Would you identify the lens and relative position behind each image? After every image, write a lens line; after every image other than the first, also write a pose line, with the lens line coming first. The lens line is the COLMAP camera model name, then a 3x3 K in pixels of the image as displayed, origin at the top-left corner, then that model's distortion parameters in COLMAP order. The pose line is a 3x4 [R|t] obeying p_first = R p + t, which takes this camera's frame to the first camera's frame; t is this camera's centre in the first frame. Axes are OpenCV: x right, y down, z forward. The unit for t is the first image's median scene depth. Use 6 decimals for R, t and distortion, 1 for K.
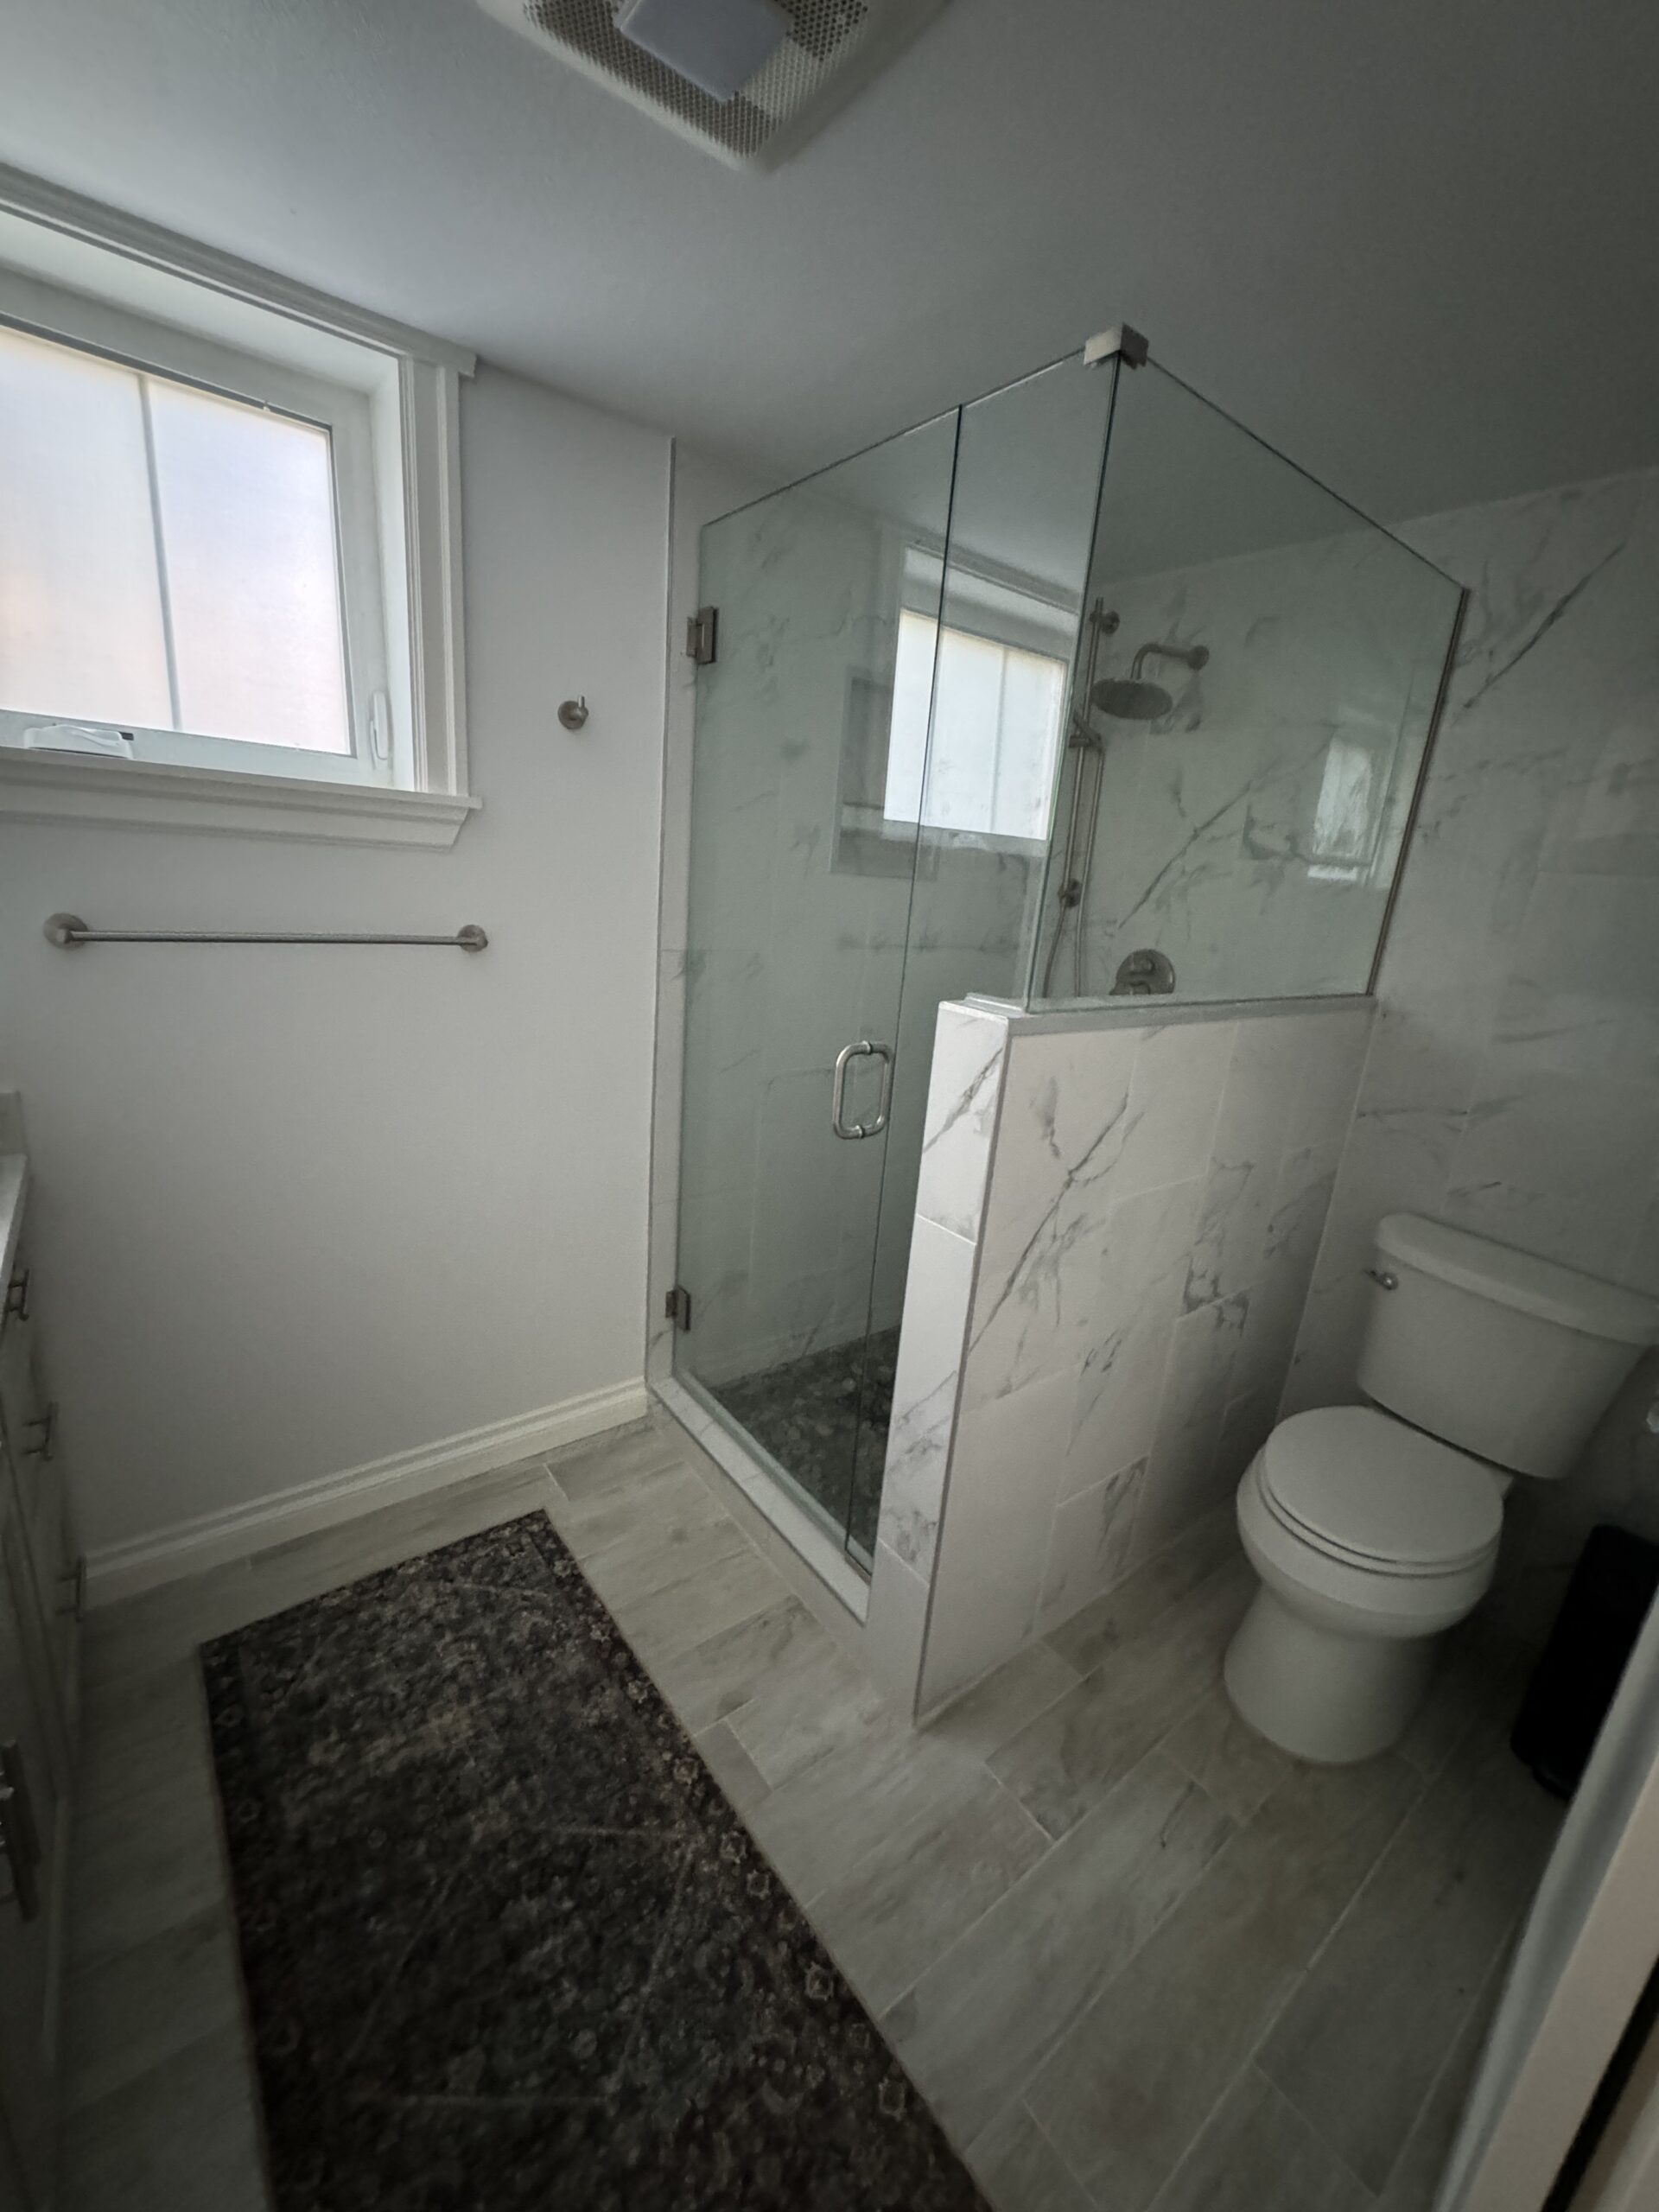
lens RADIAL K [[885.4, 0, 829.5], [0, 885.4, 1106.0], [0, 0, 1]] dist [-0.000078, -0.000773]
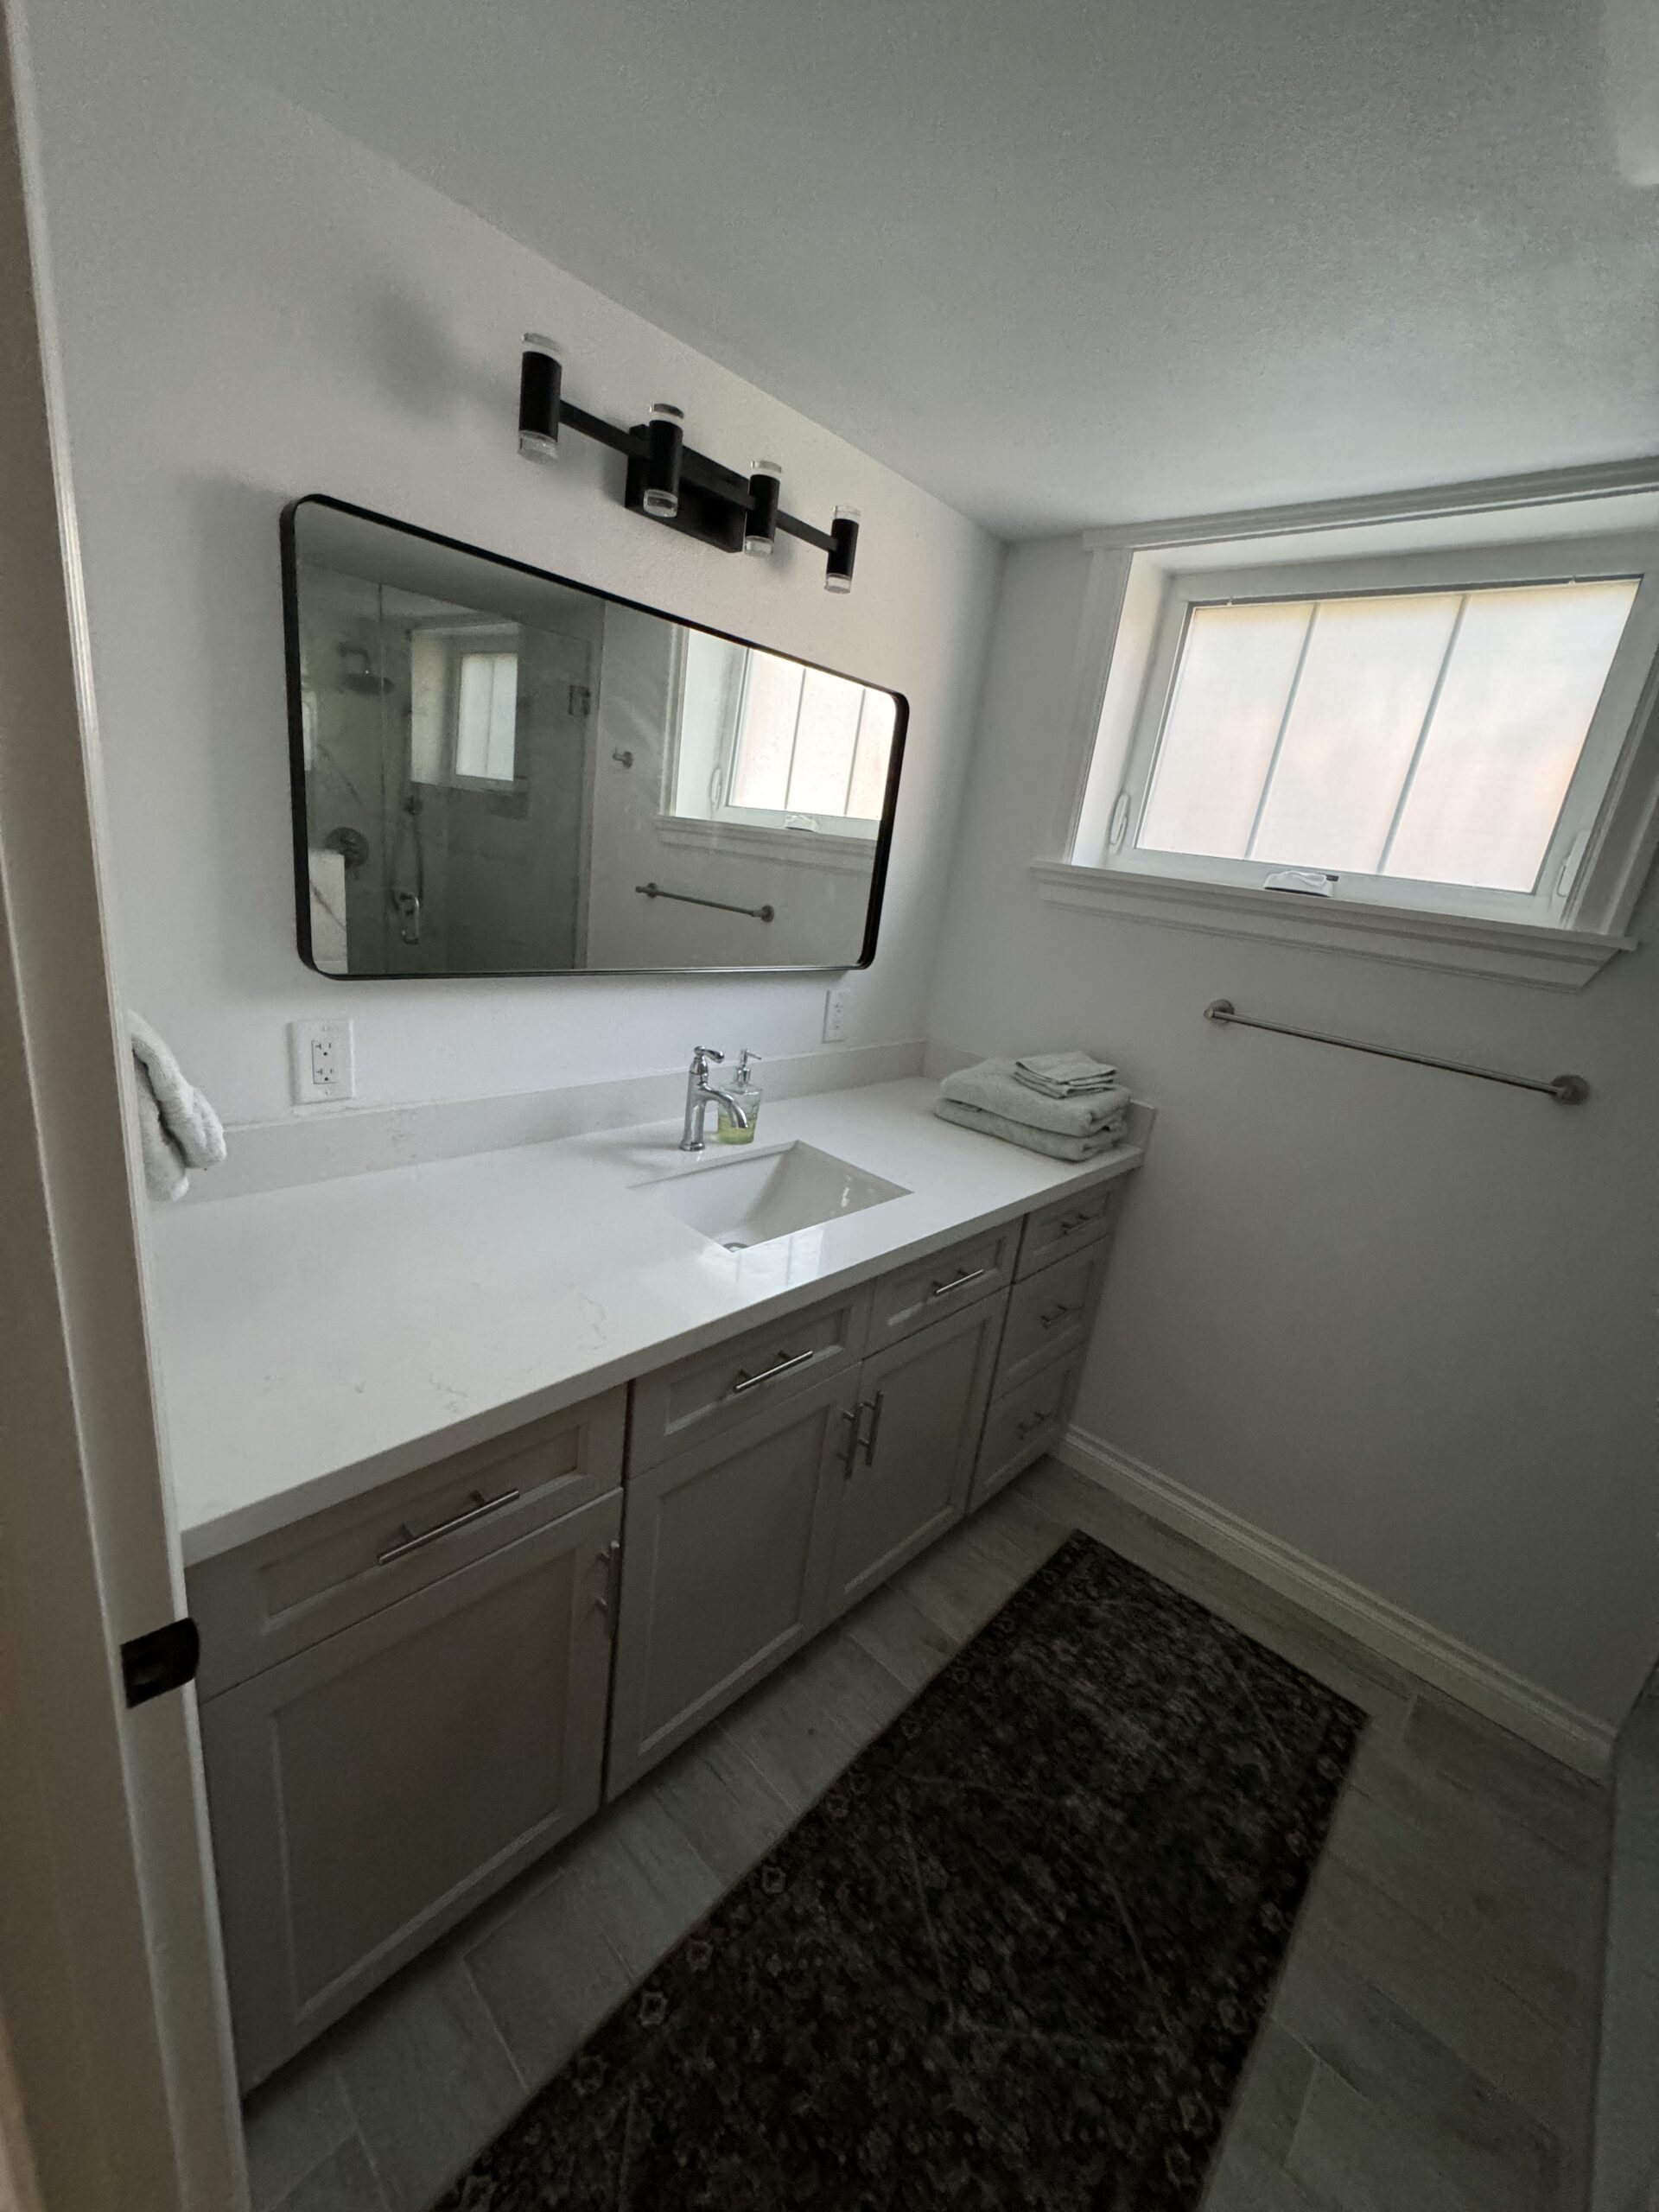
lens RADIAL K [[885.4, 0, 829.5], [0, 885.4, 1106.0], [0, 0, 1]] dist [-0.000078, -0.000773]
pose [[0.159931, 0.224091, -0.961356, 0.377758], [-0.370560, 0.916296, 0.151941, -0.039544], [0.914936, 0.331940, 0.229583, 0.143772]]
